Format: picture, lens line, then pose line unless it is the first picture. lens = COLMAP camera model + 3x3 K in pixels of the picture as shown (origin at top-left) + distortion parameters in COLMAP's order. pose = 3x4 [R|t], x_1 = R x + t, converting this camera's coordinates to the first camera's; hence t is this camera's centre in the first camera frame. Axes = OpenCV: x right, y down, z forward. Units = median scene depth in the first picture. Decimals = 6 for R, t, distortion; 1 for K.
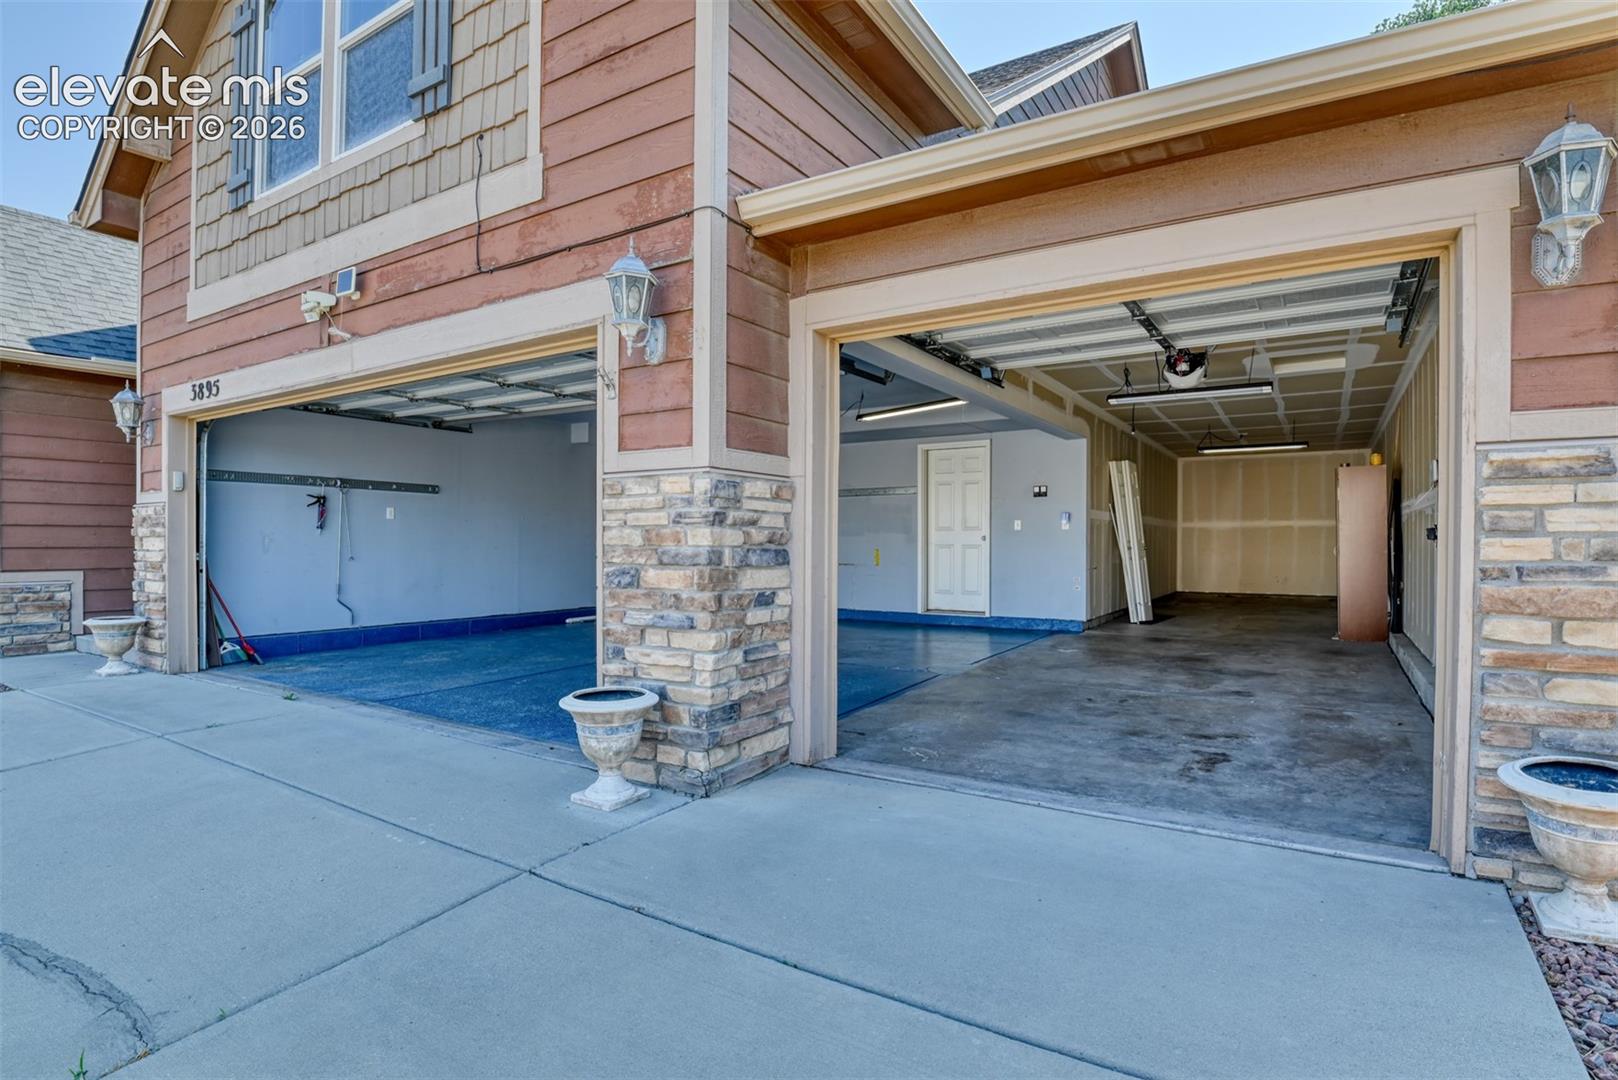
lens RADIAL K [[792.5, 0, 830.4], [0, 792.5, 561.3], [0, 0, 1]] dist [-0.025111, -0.000928]
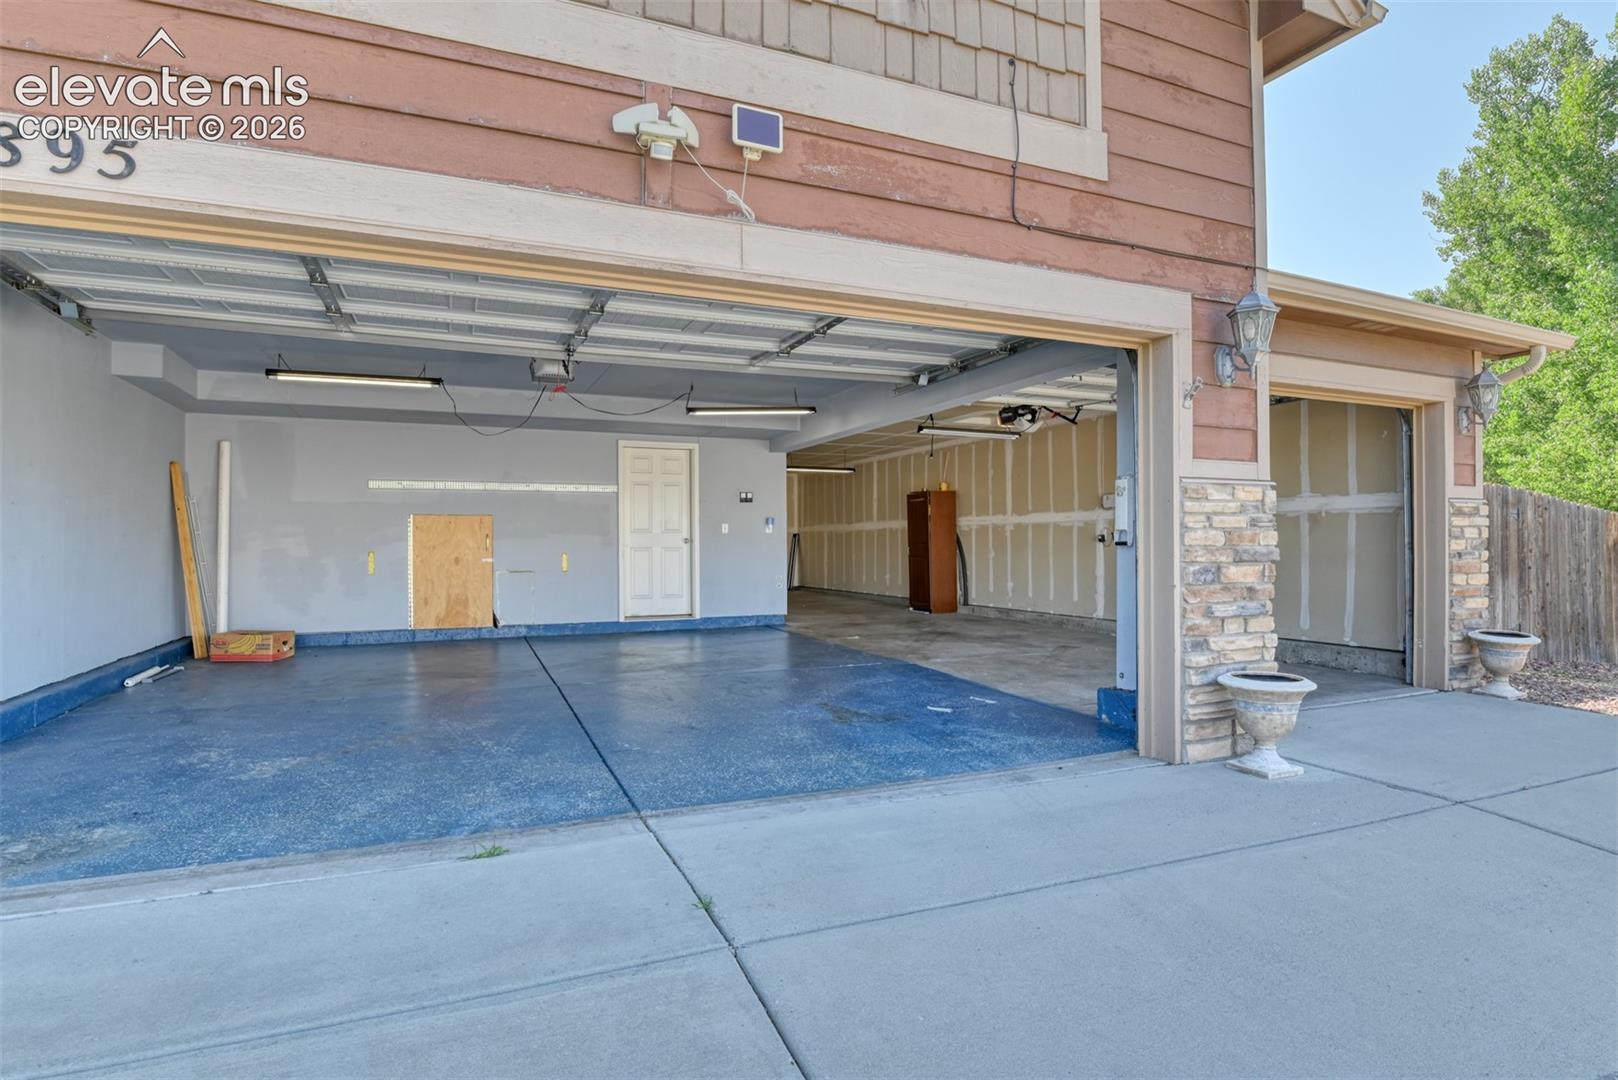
lens RADIAL K [[789.3, 0, 806.6], [0, 789.3, 553.2], [0, 0, 1]] dist [-0.023207, -0.000450]
pose [[0.599505, -0.010941, 0.800296, -1.400433], [0.023002, 0.999729, -0.003563, -0.017653], [-0.800040, 0.020544, 0.599594, 0.761440]]
